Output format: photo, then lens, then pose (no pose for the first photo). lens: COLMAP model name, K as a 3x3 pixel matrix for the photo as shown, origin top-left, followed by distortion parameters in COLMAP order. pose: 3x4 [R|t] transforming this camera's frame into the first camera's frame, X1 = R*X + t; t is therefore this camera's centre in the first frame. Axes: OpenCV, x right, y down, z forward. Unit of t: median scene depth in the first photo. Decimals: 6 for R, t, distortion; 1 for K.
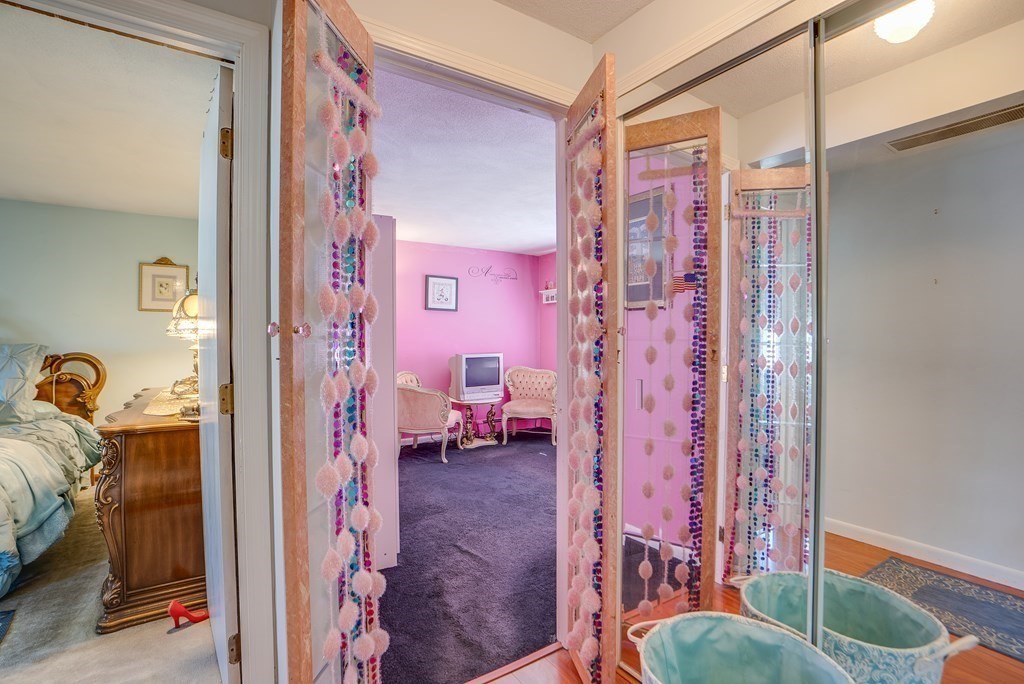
lens RADIAL K [[480.5, 0, 517.0], [0, 480.5, 340.2], [0, 0, 1]] dist [-0.068253, 0.027809]
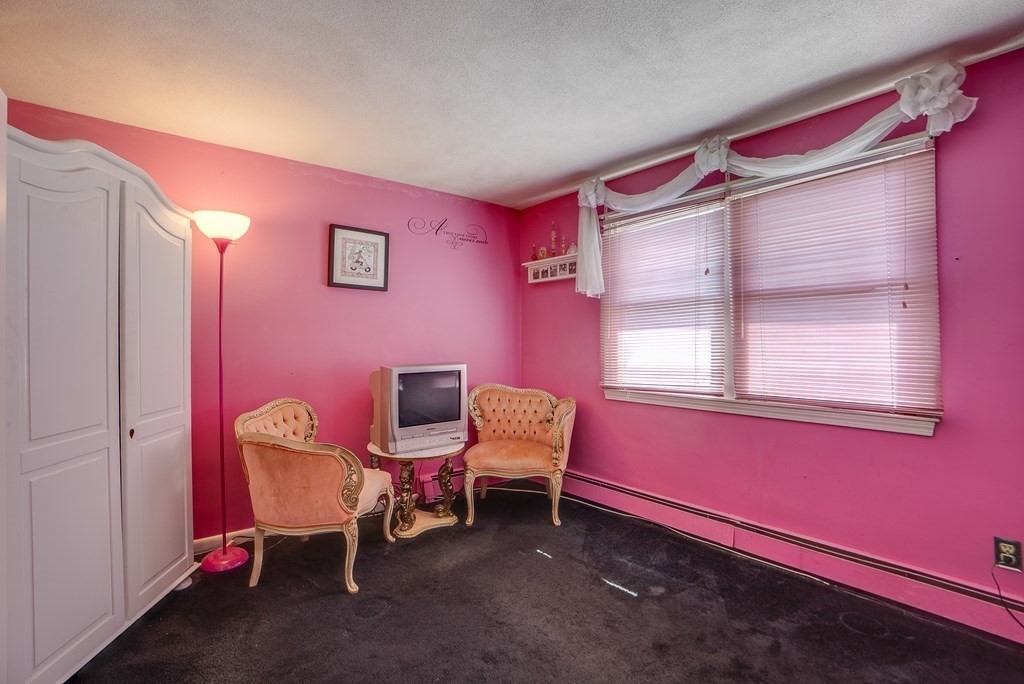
lens RADIAL K [[480.5, 0, 517.0], [0, 480.5, 340.2], [0, 0, 1]] dist [-0.068253, 0.027809]
pose [[0.994541, 0.004377, 0.104254, -0.029092], [-0.004106, 0.999988, -0.002807, 0.000395], [-0.104265, 0.002363, 0.994547, 0.422094]]
